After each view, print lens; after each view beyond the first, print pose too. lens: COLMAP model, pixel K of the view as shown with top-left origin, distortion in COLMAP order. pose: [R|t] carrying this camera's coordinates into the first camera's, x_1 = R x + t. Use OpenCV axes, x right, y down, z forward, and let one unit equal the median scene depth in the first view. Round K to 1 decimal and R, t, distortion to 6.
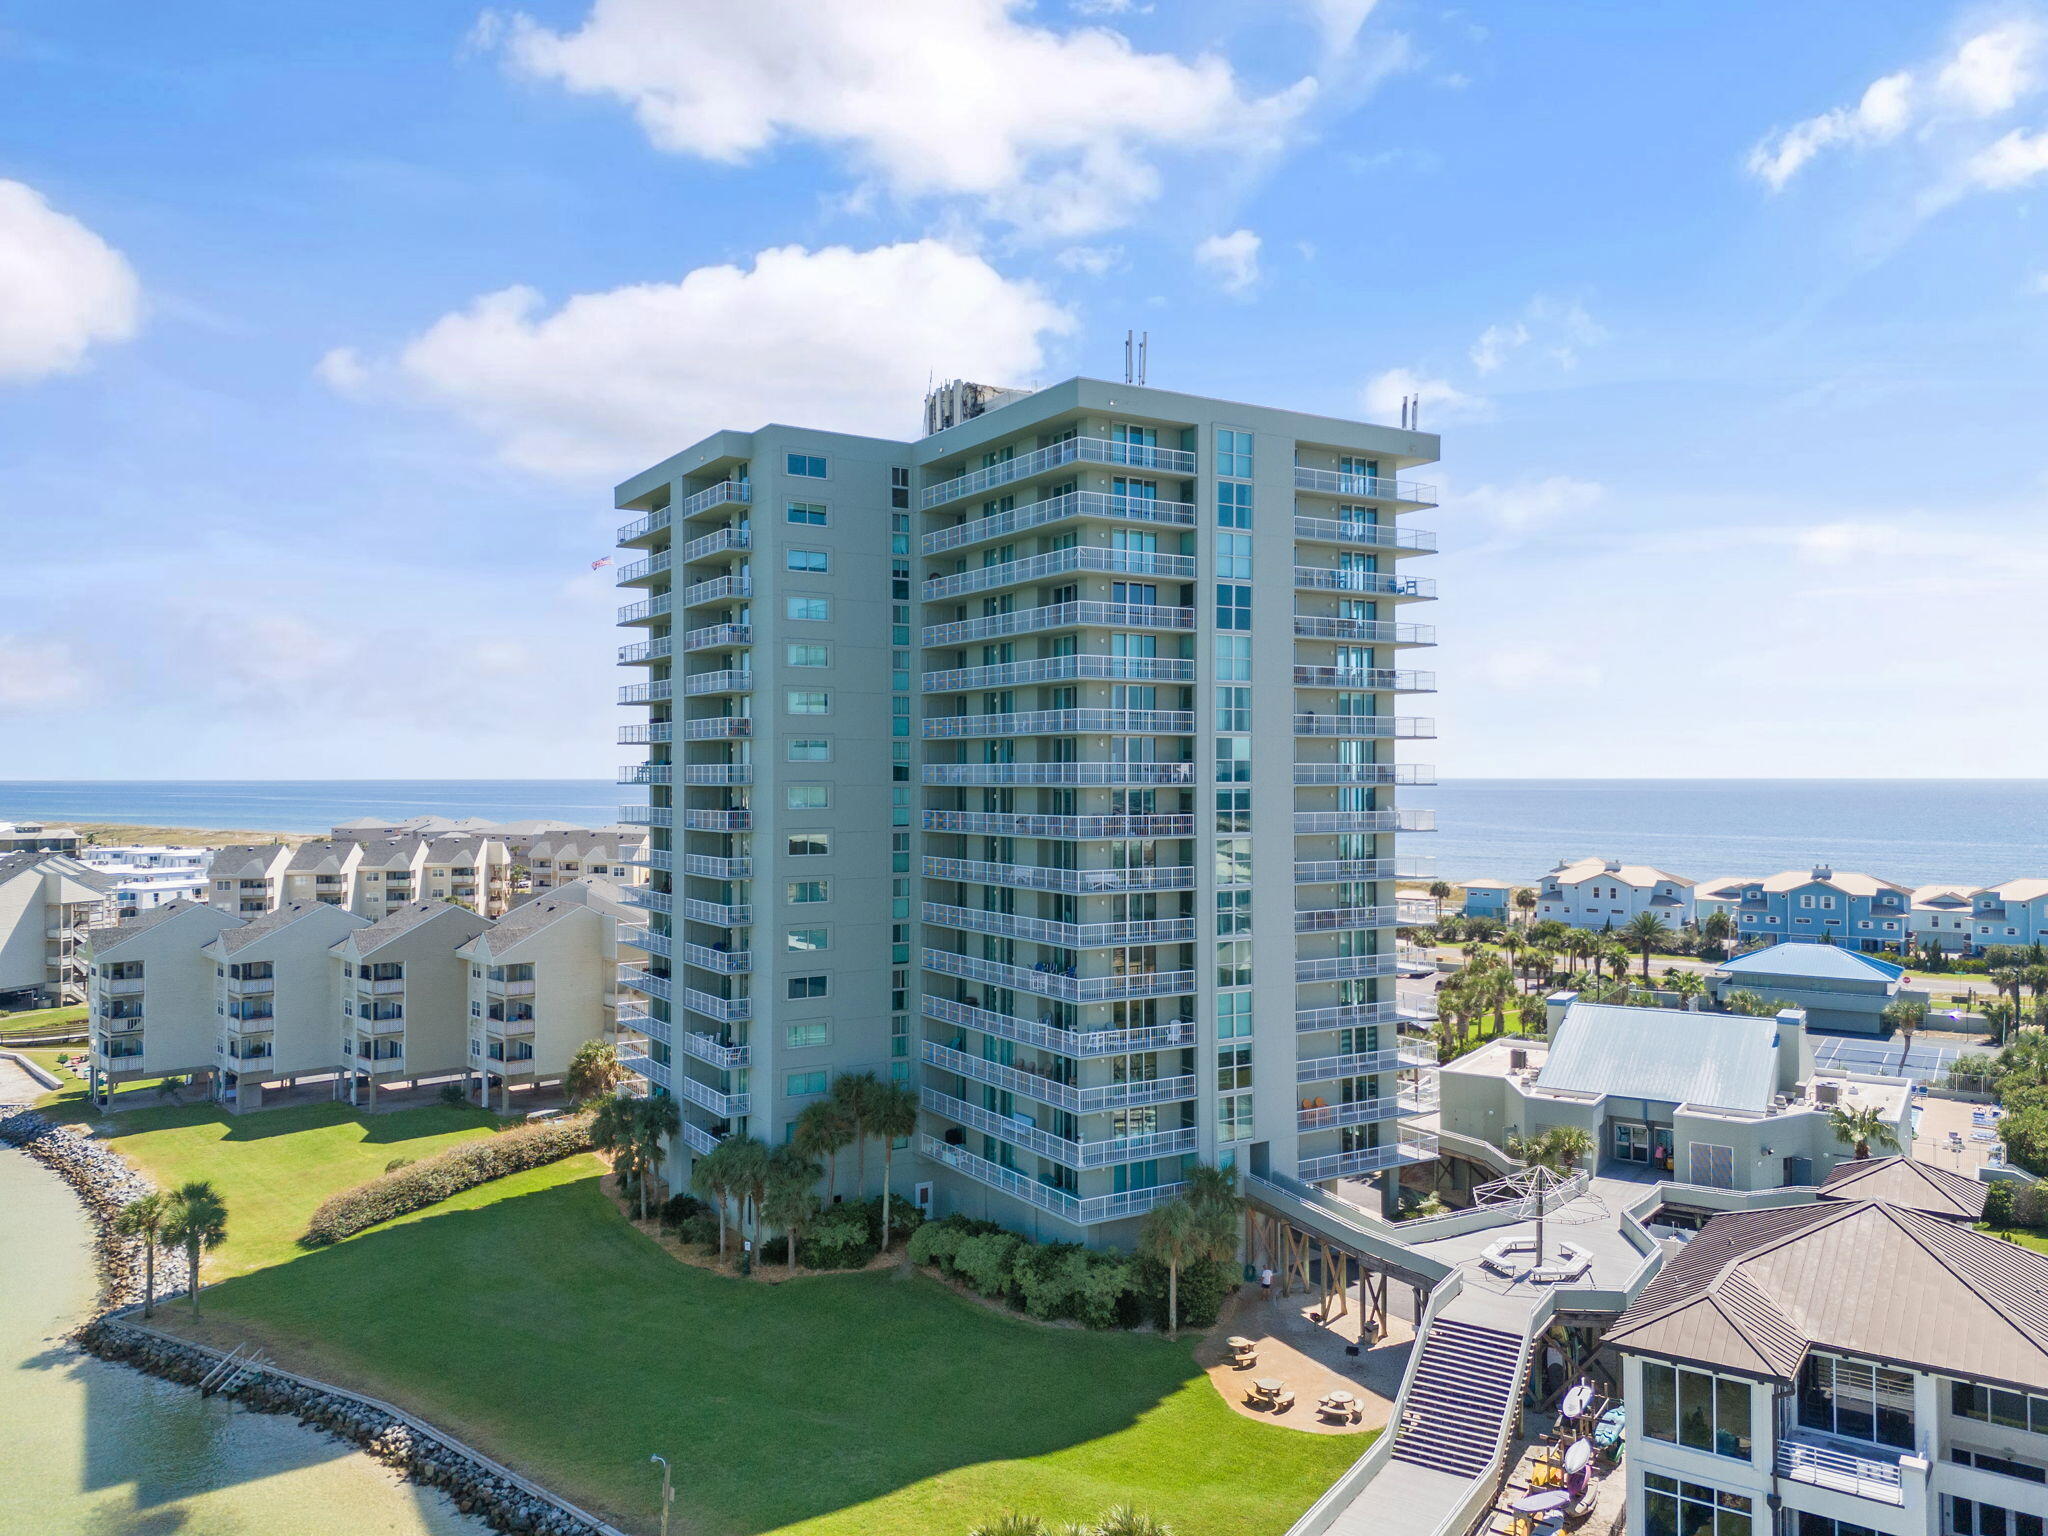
lens RADIAL K [[1501.0, 0, 1024.0], [0, 1501.0, 768.0], [0, 0, 1]] dist [0.061593, -0.050312]
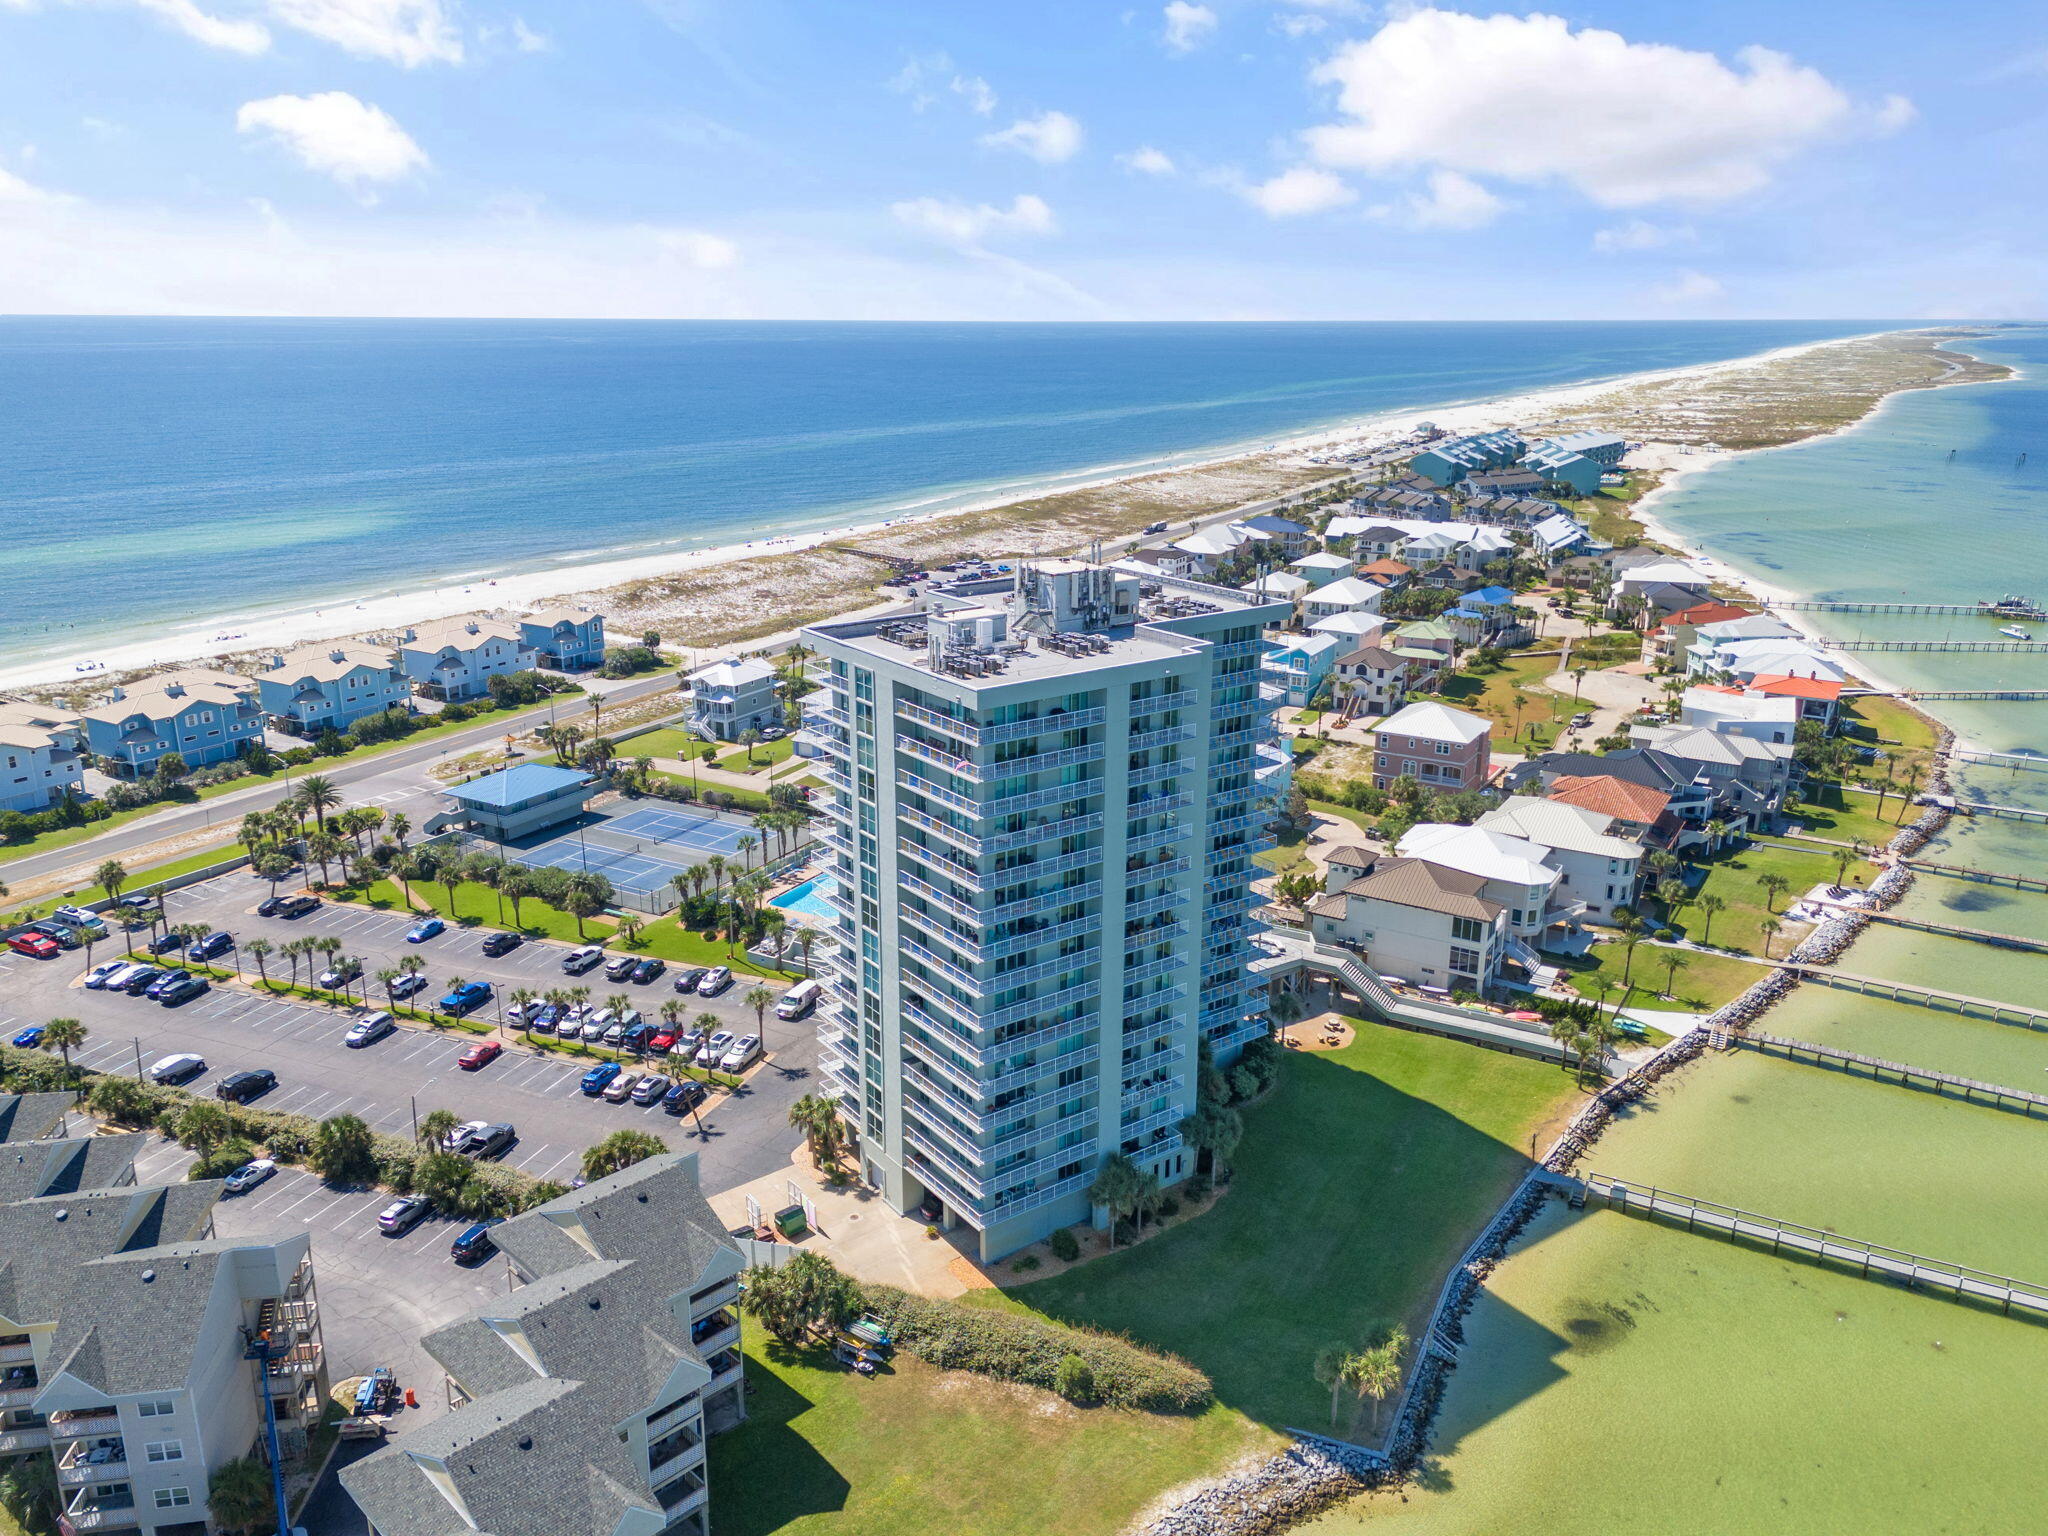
lens RADIAL K [[1495.1, 0, 1024.0], [0, 1495.1, 768.0], [0, 0, 1]] dist [0.067733, -0.062336]
pose [[-0.071141, -0.287489, 0.955138, -1.494749], [-0.007667, 0.957694, 0.287687, -0.512899], [-0.997437, 0.013143, -0.070336, 1.273278]]
